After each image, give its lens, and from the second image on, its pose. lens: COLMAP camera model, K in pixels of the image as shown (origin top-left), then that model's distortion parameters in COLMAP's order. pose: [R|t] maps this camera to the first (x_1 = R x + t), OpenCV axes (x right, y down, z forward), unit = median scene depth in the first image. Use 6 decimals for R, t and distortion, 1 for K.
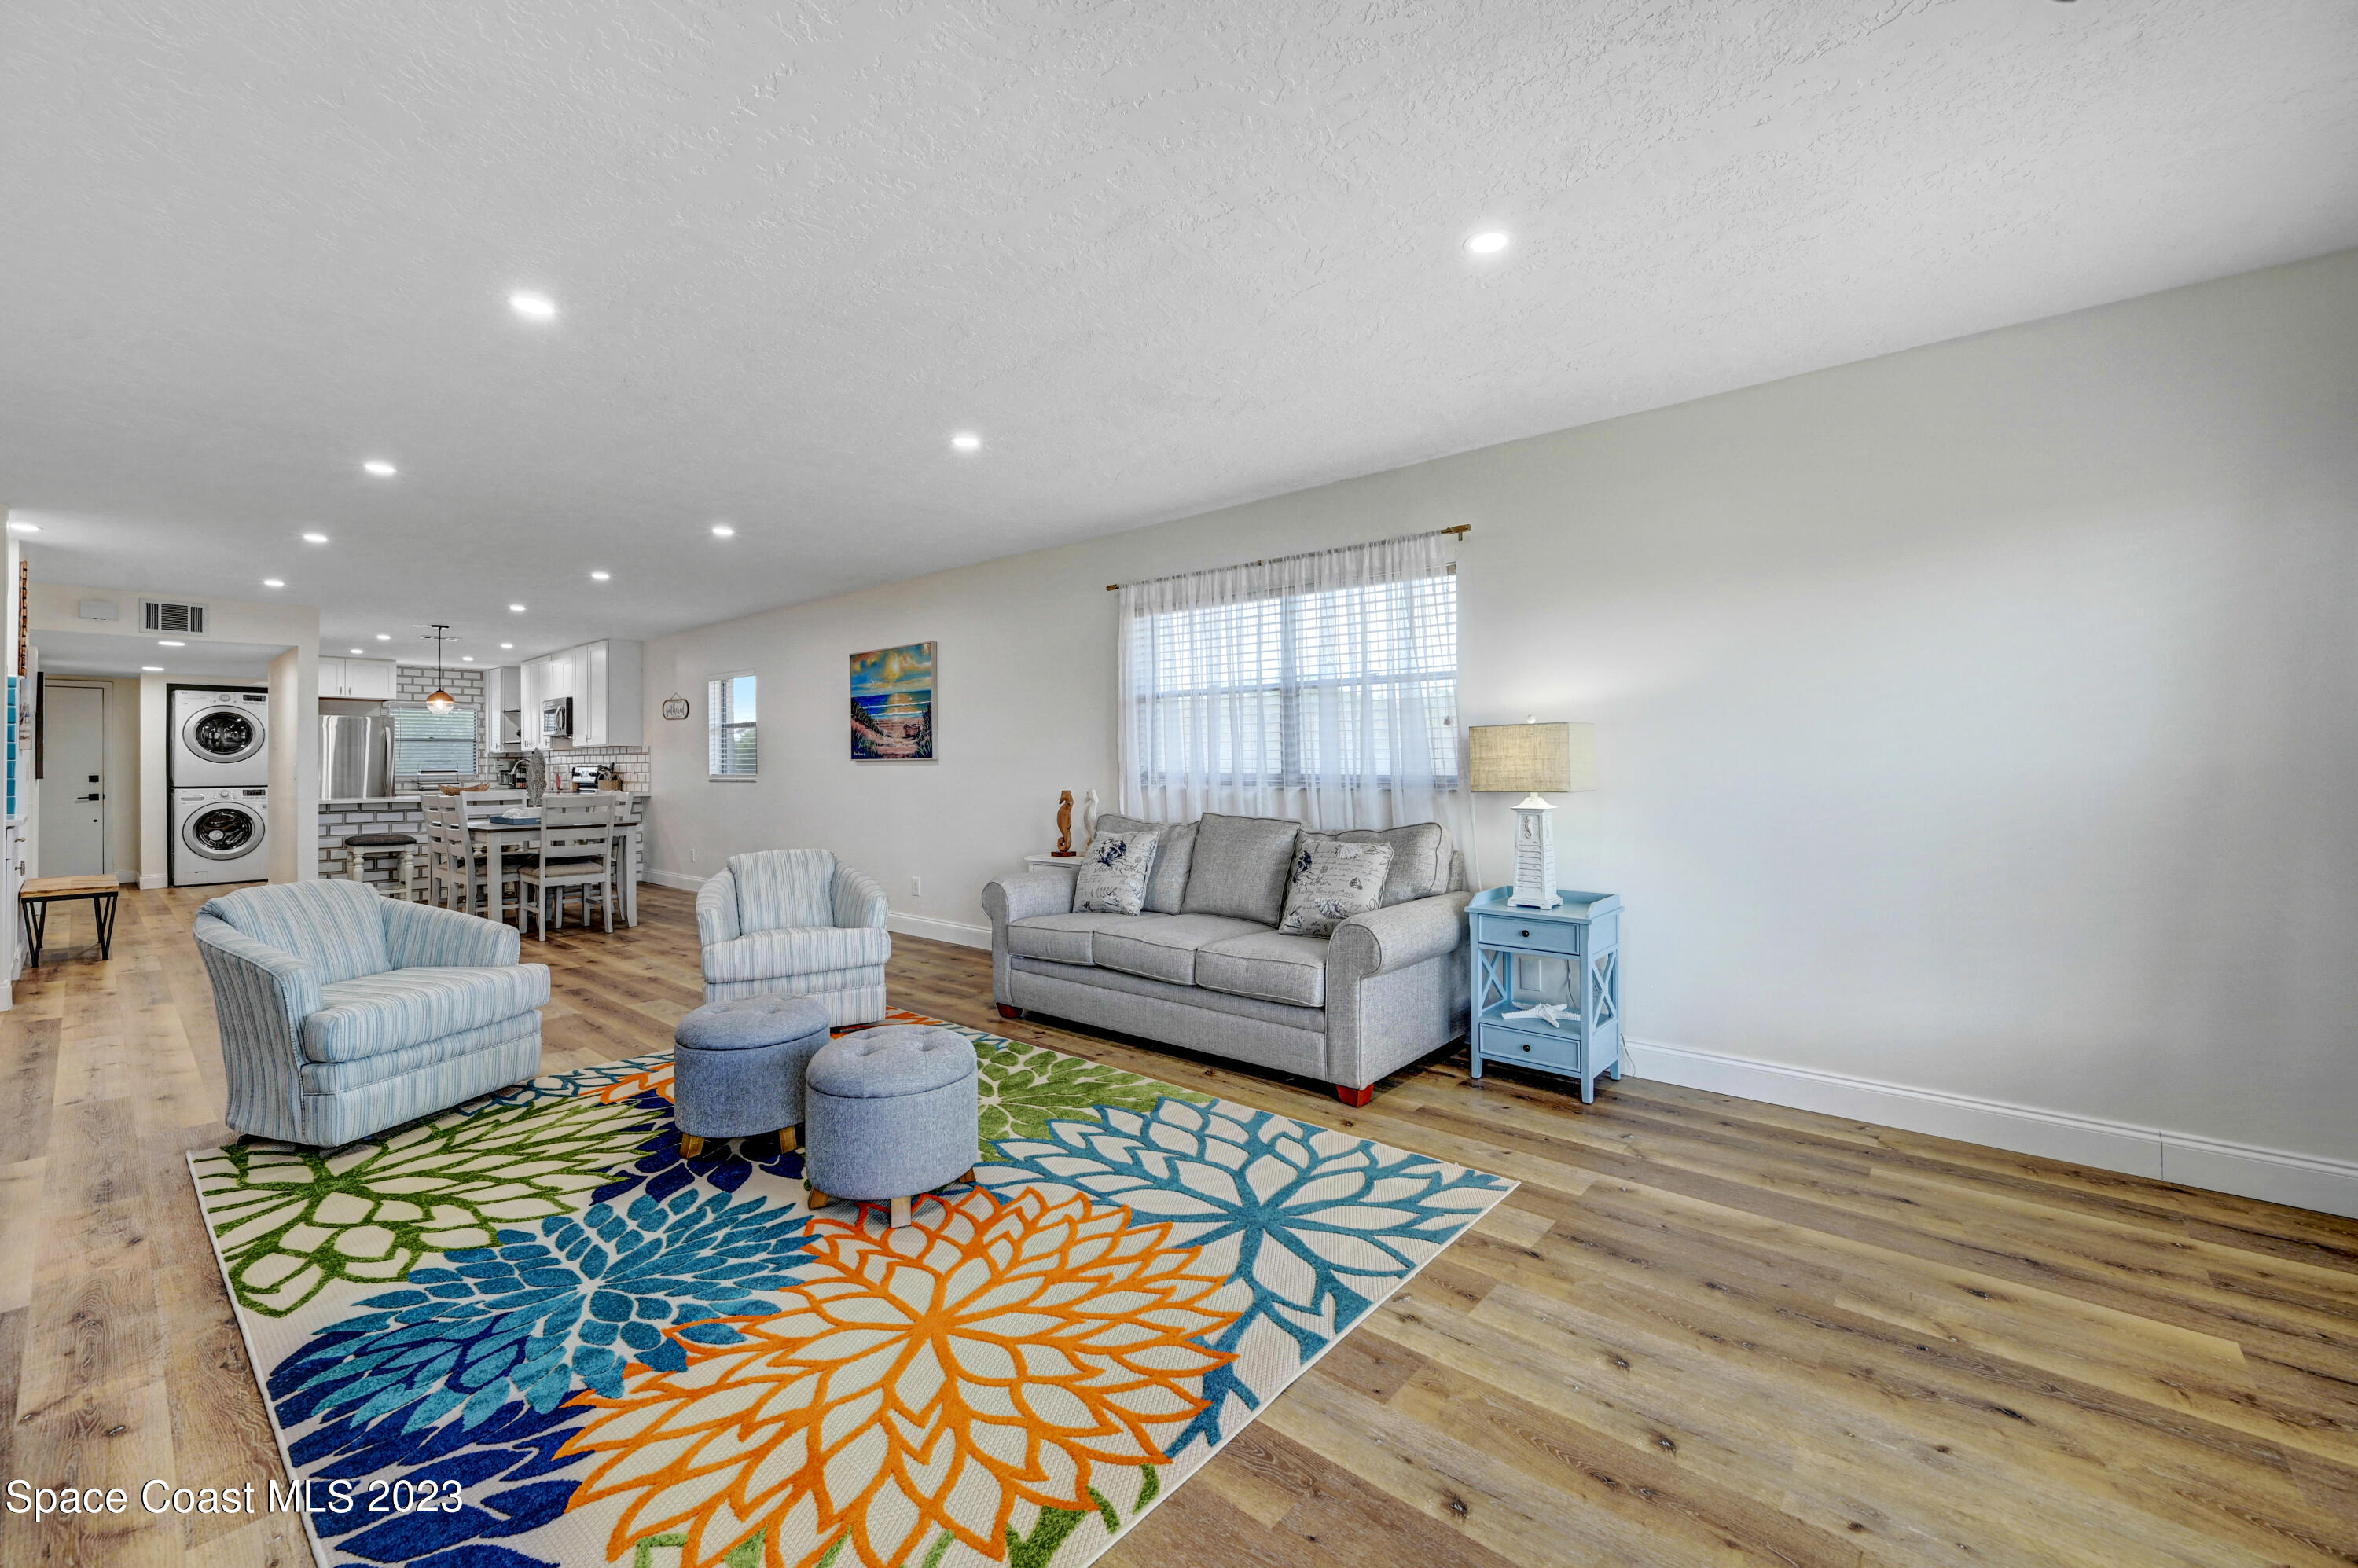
lens RADIAL K [[917.4, 0, 1125.1], [0, 917.4, 783.6], [0, 0, 1]] dist [-0.002322, -0.000023]
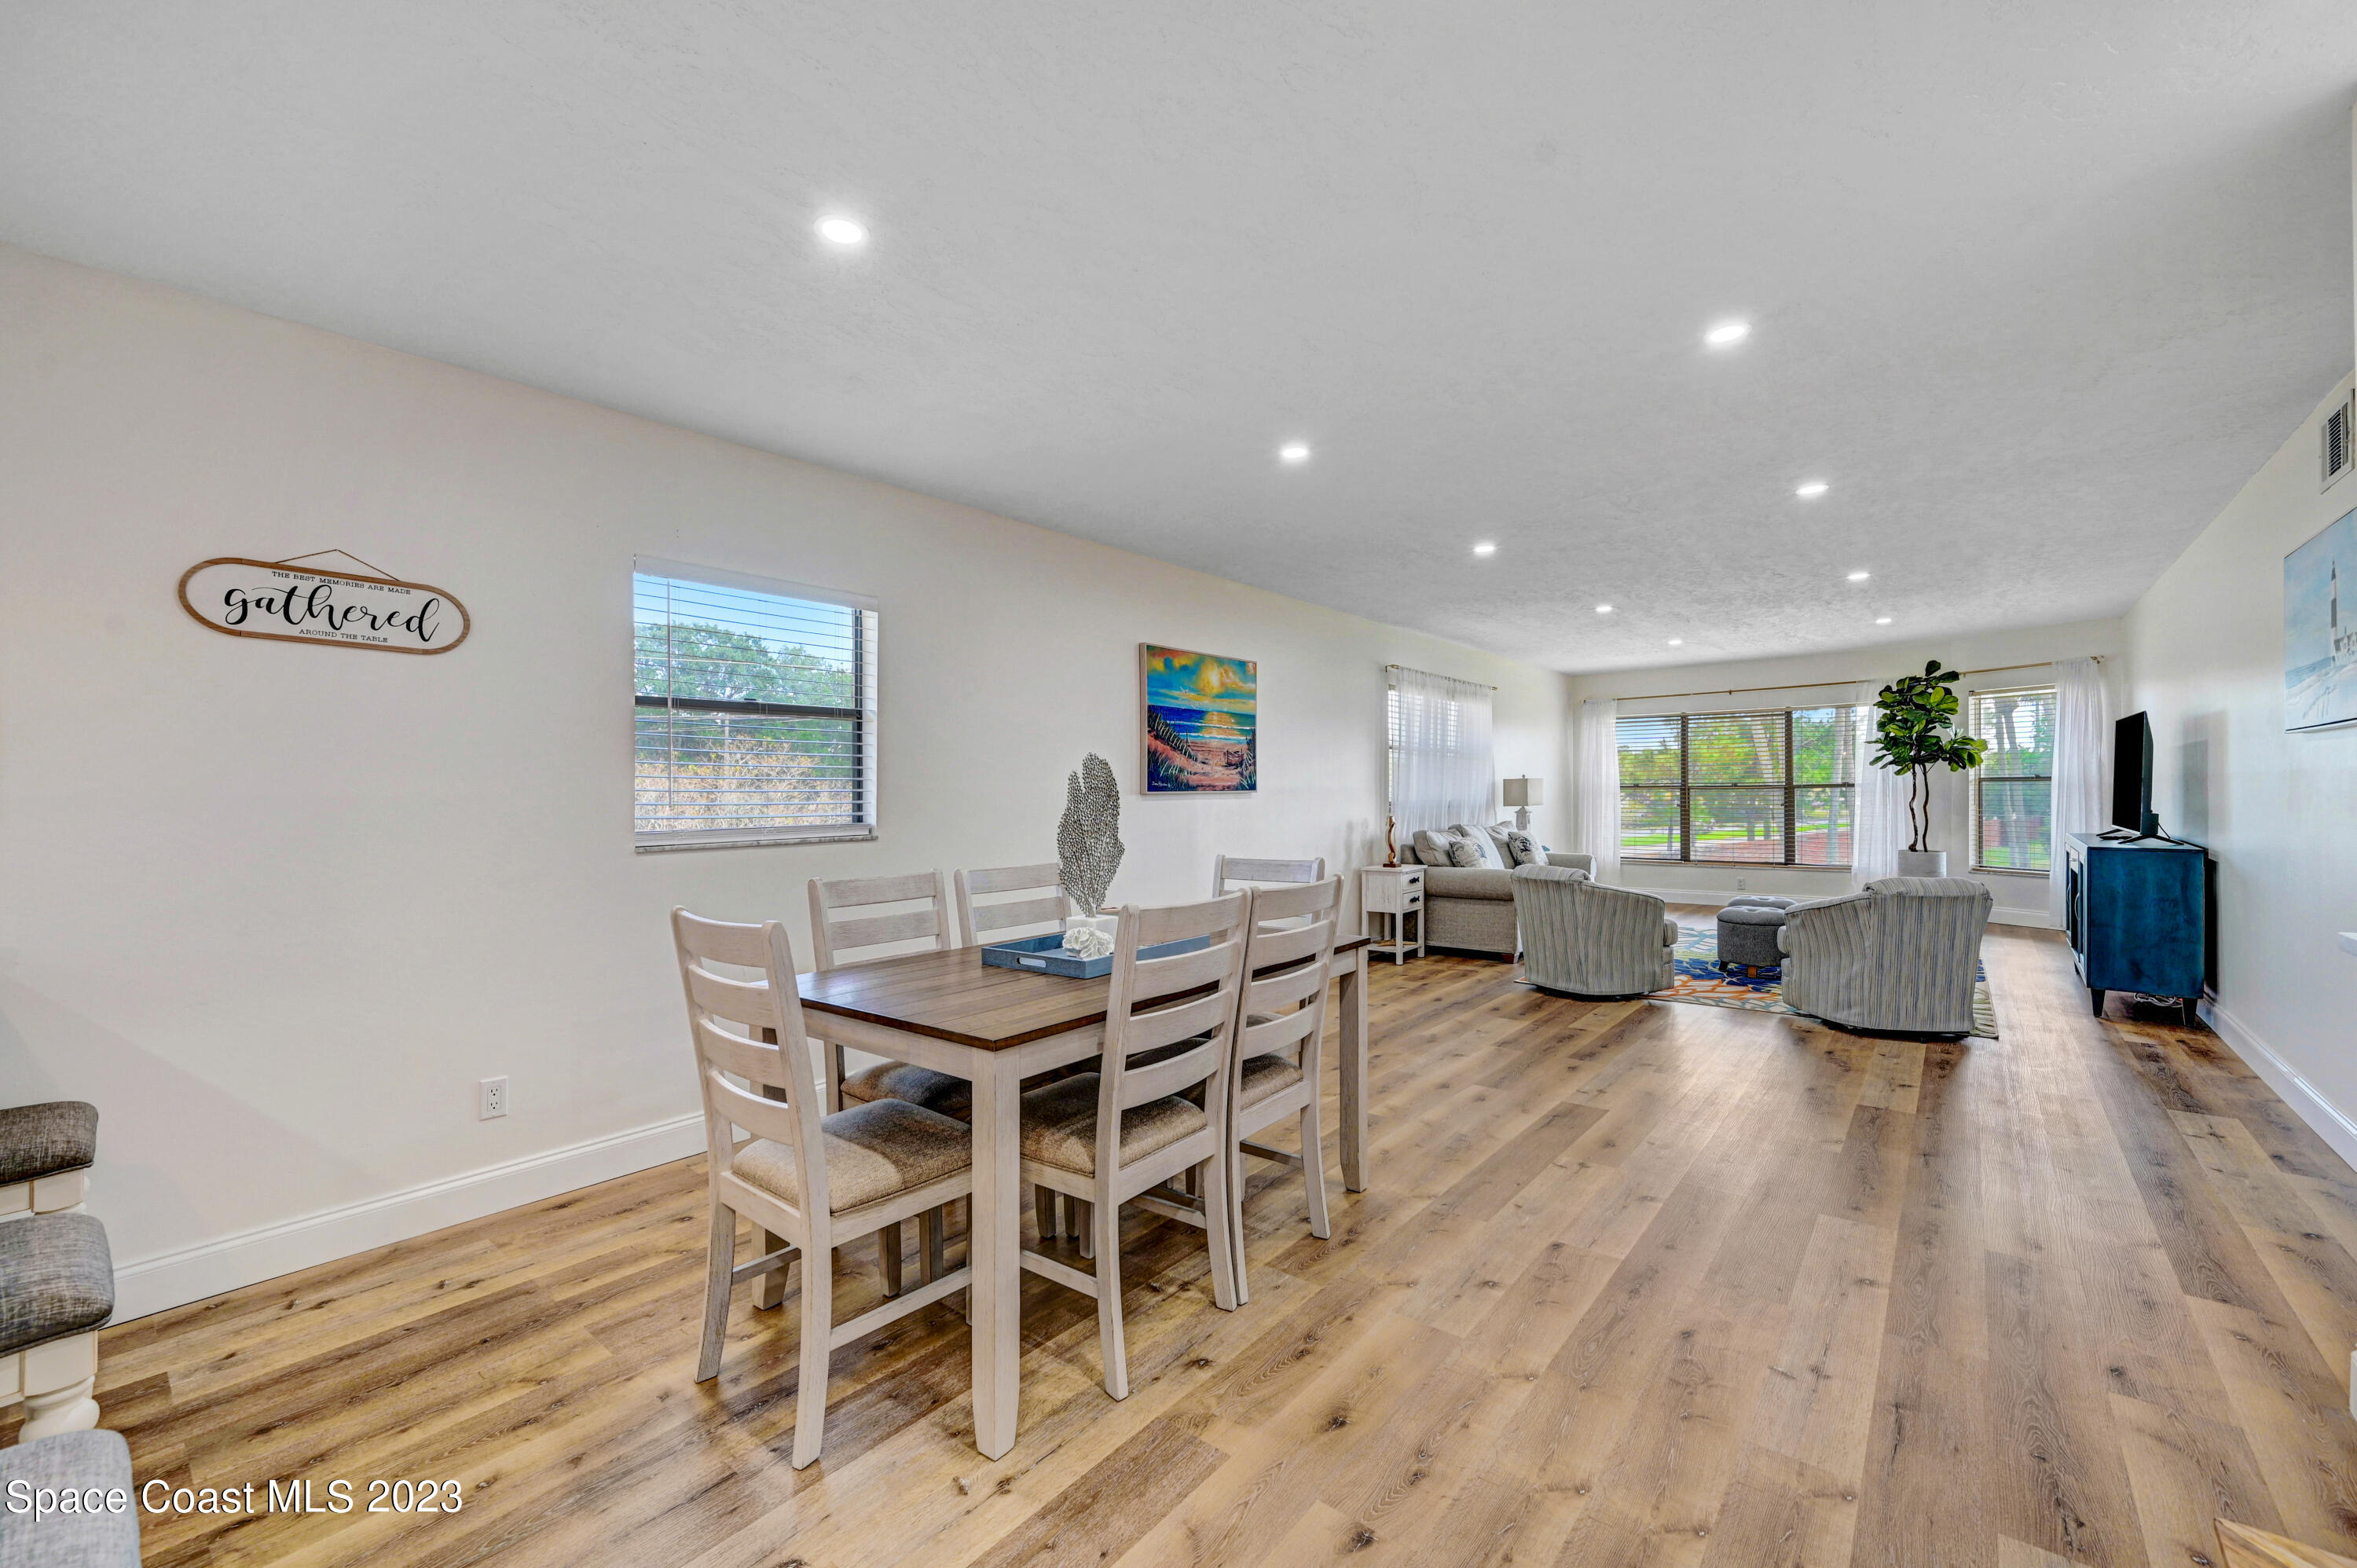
lens RADIAL K [[958.9, 0, 1254.2], [0, 958.9, 808.3], [0, 0, 1]] dist [-0.005622, -0.000236]
pose [[-0.084535, -0.012728, 0.996339, -1.148058], [0.033428, 0.999319, 0.015602, -0.025162], [-0.995860, 0.034624, -0.084052, 1.080386]]
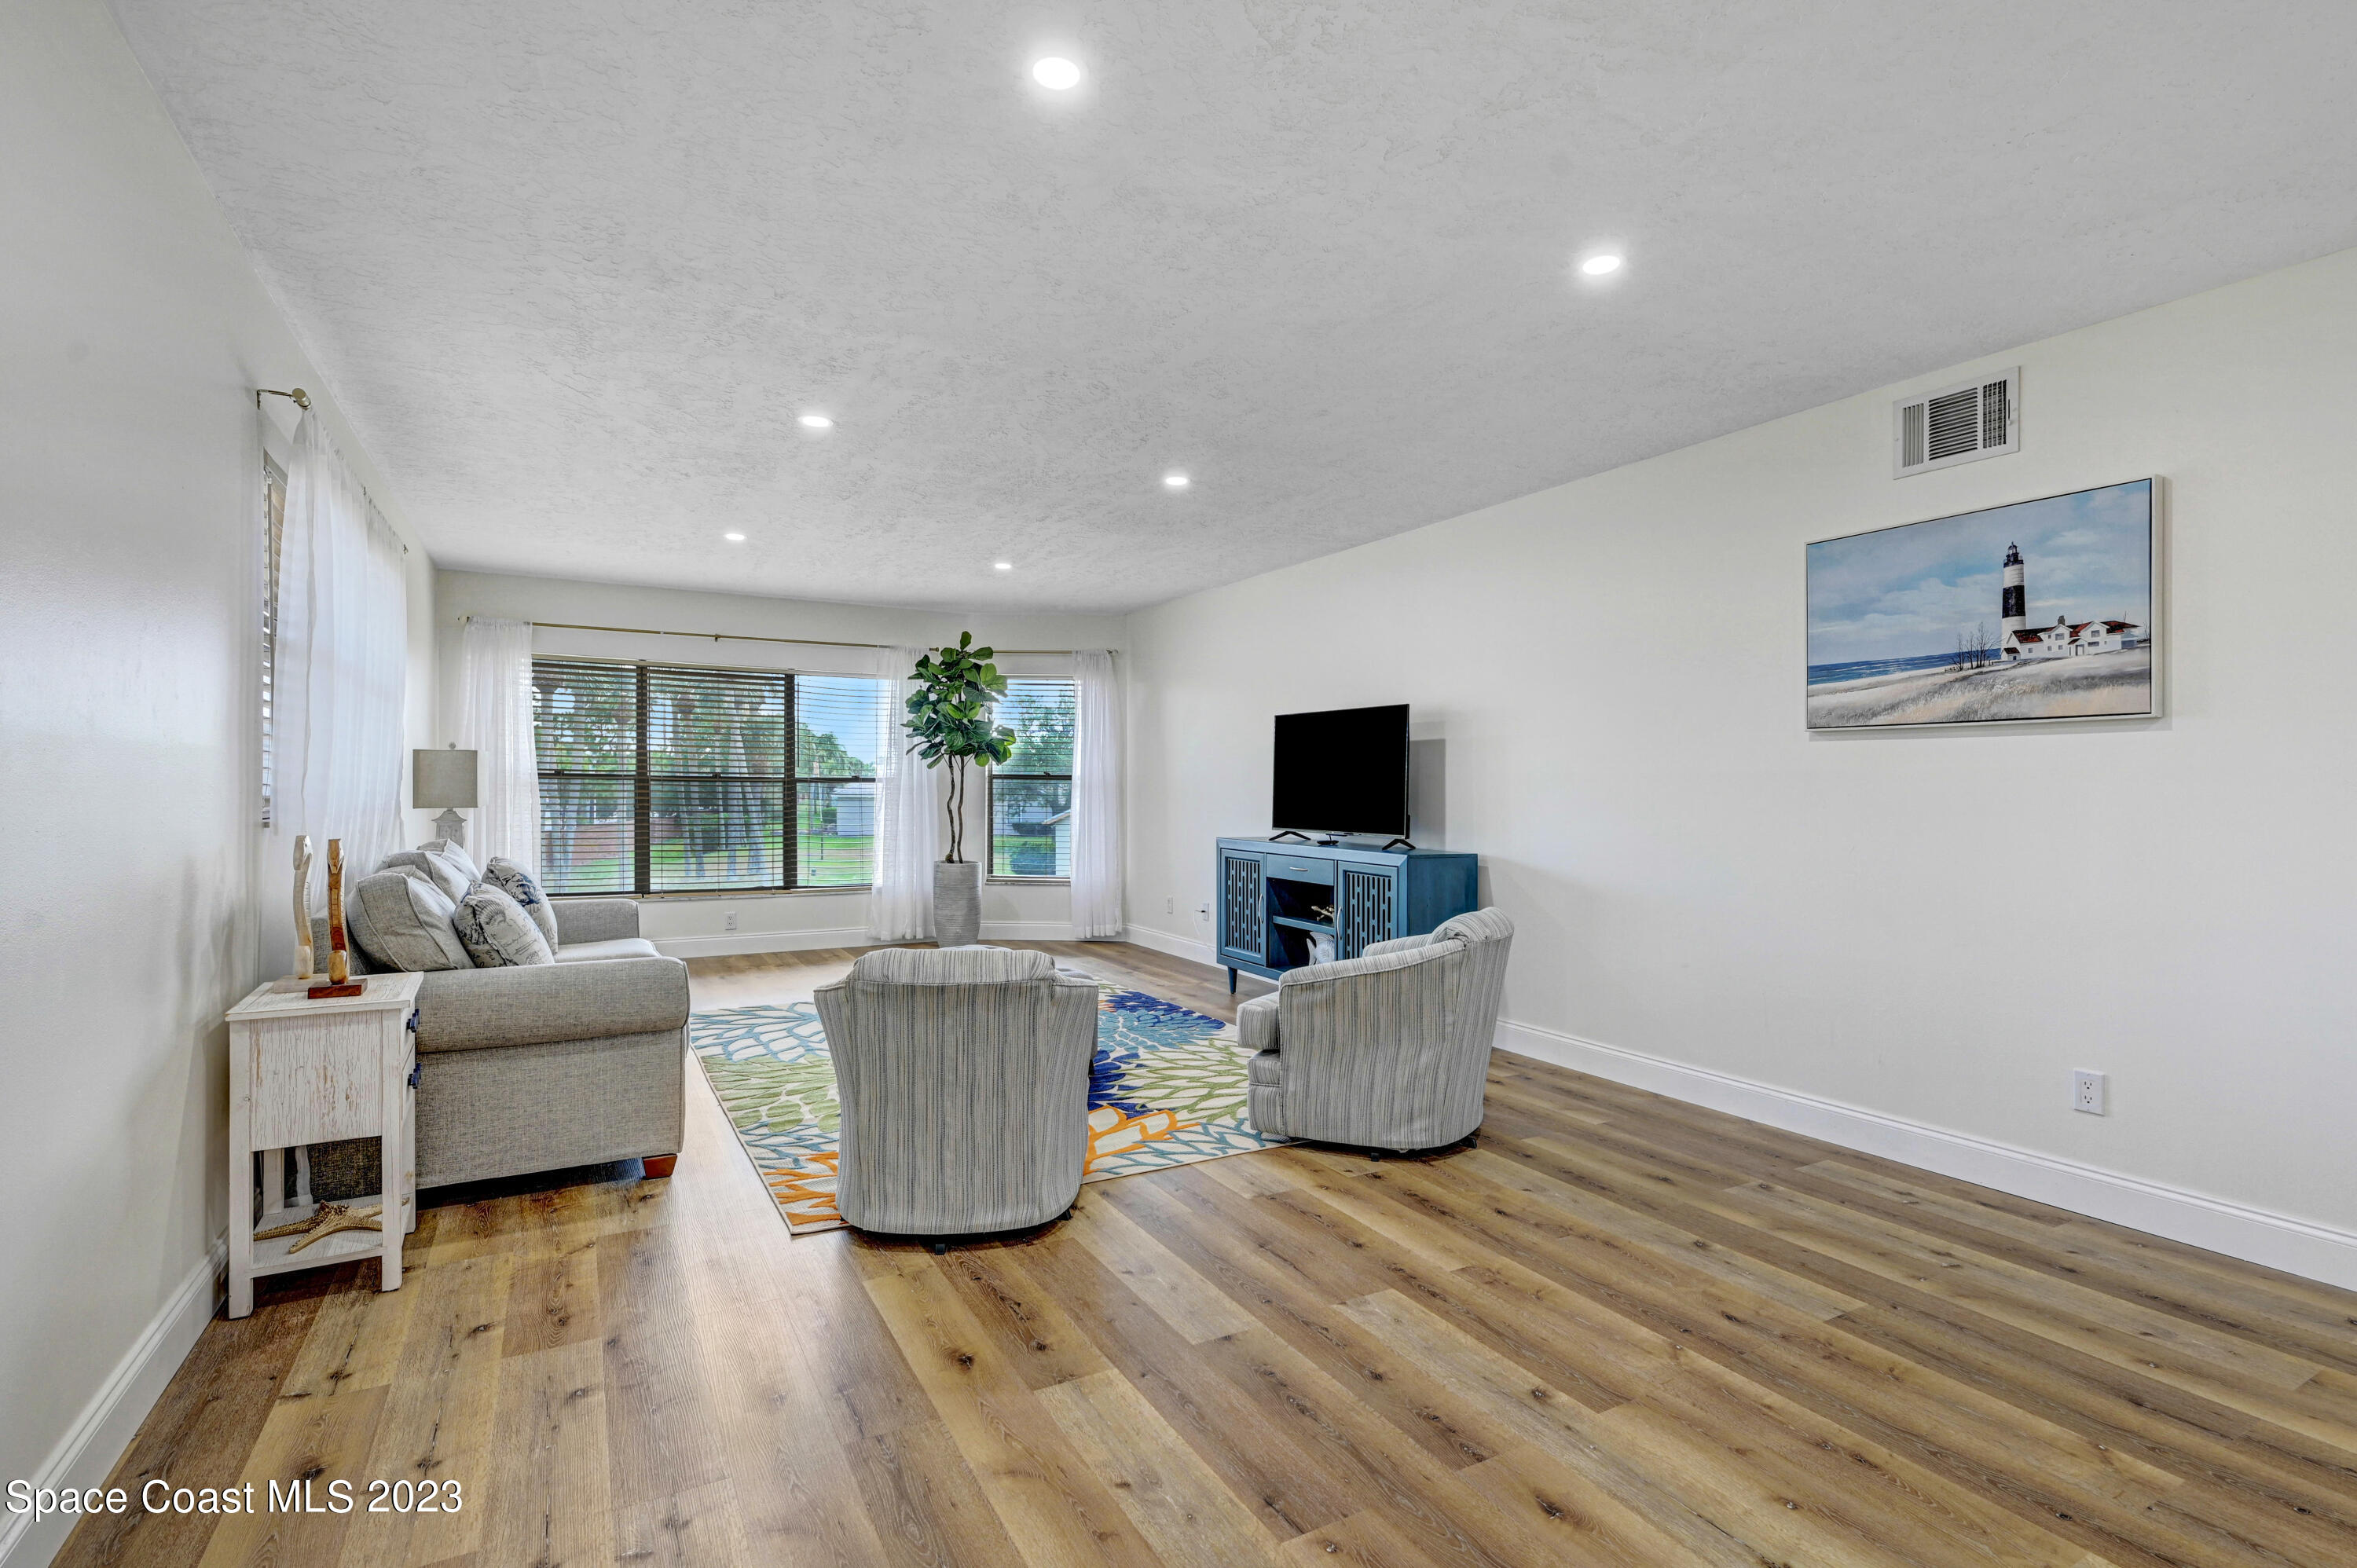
lens RADIAL K [[1022.6, 0, 1174.7], [0, 1022.6, 807.7], [0, 0, 1]] dist [0.001576, 0.000037]
pose [[-0.951543, -0.009431, 0.307370, -0.479011], [0.002045, 0.999314, 0.036991, -0.018285], [-0.307508, 0.035827, -0.950871, 1.076416]]
